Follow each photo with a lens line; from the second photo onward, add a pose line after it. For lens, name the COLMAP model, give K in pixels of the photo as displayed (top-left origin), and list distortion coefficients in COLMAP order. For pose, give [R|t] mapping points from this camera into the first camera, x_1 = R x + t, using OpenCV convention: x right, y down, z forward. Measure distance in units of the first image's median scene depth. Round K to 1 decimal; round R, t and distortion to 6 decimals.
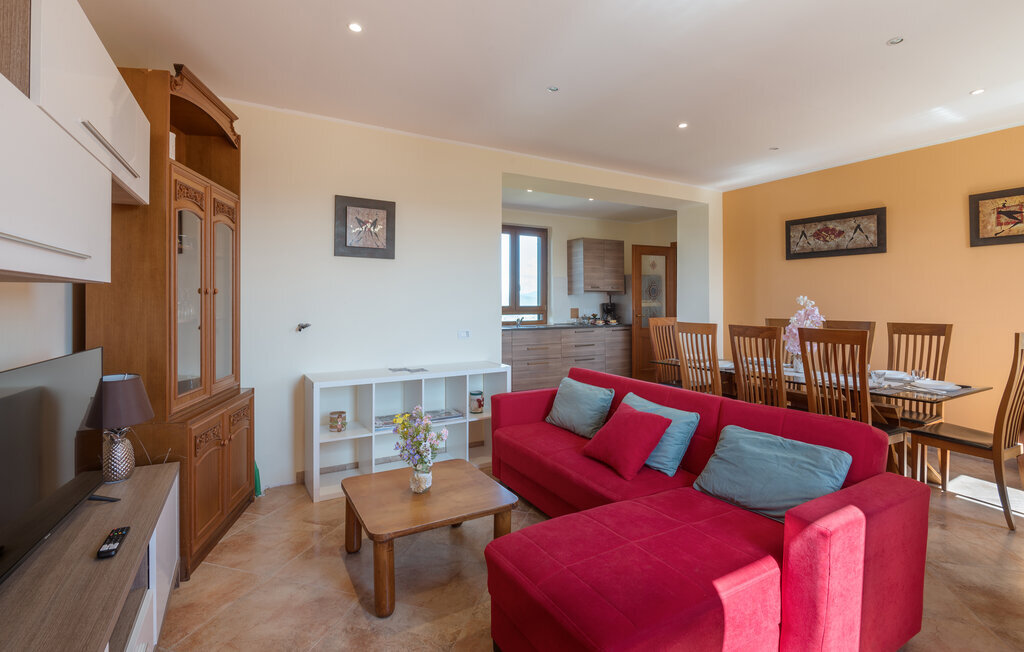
lens RADIAL K [[473.0, 0, 512.0], [0, 473.0, 307.9], [0, 0, 1]] dist [-0.017713, 0.000343]
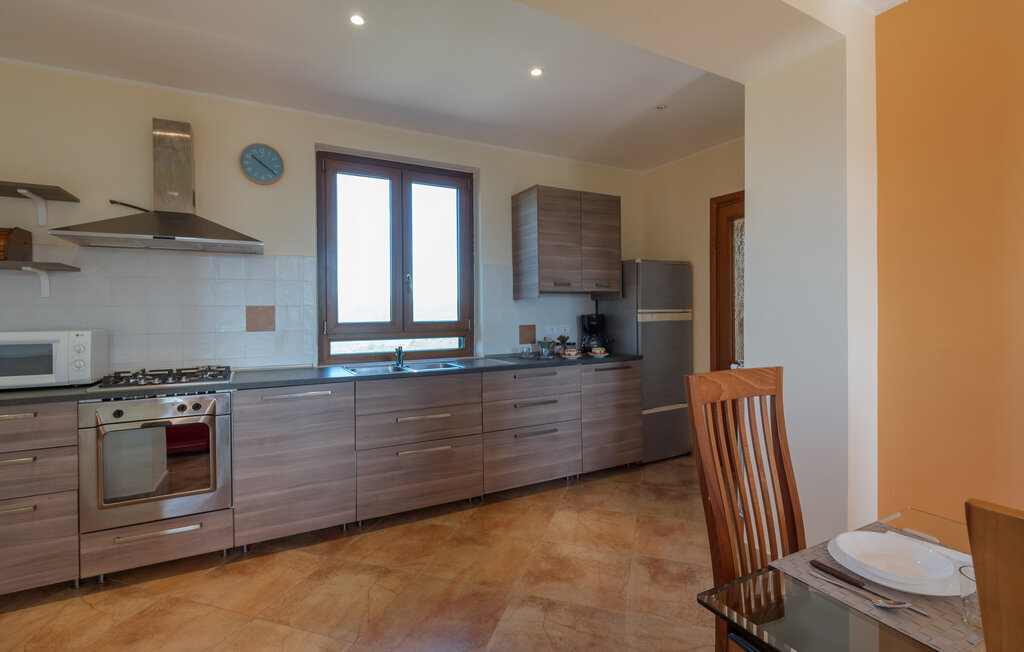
lens RADIAL K [[463.6, 0, 515.6], [0, 463.6, 308.4], [0, 0, 1]] dist [-0.000360, -0.000296]
pose [[0.999508, -0.006352, -0.030712, 0.141511], [0.005819, 0.999832, -0.017409, -0.009103], [0.030818, 0.017222, 0.999377, 0.504276]]
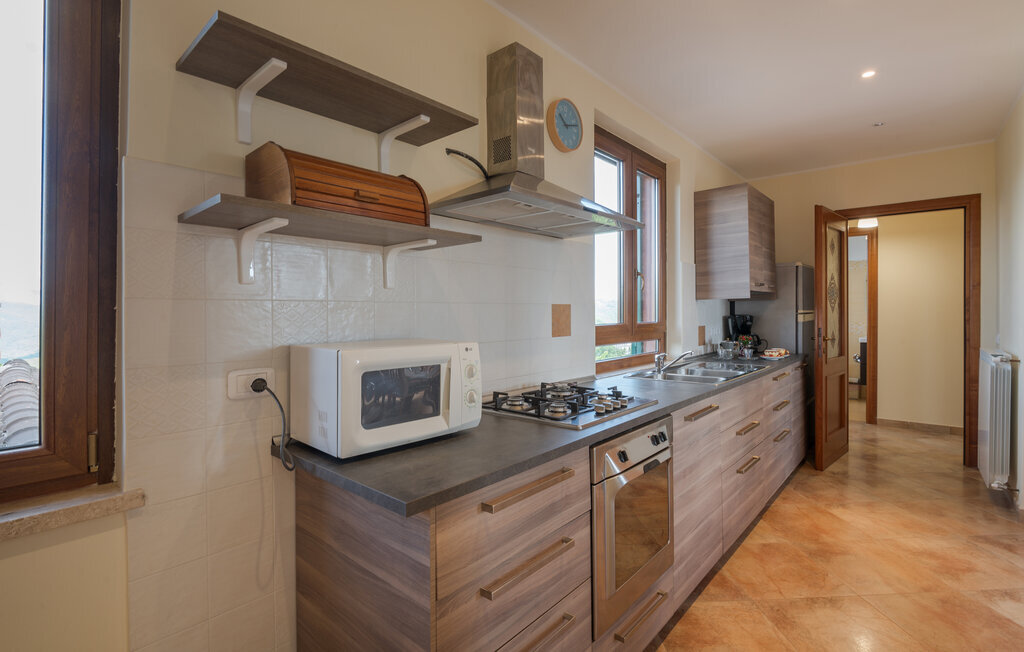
lens RADIAL K [[473.0, 0, 512.0], [0, 473.0, 307.9], [0, 0, 1]] dist [-0.017713, 0.000343]
pose [[0.948996, -0.002853, 0.315276, -0.234626], [0.007677, 0.999872, -0.014058, -0.013733], [-0.315195, 0.015761, 0.948896, 0.607838]]
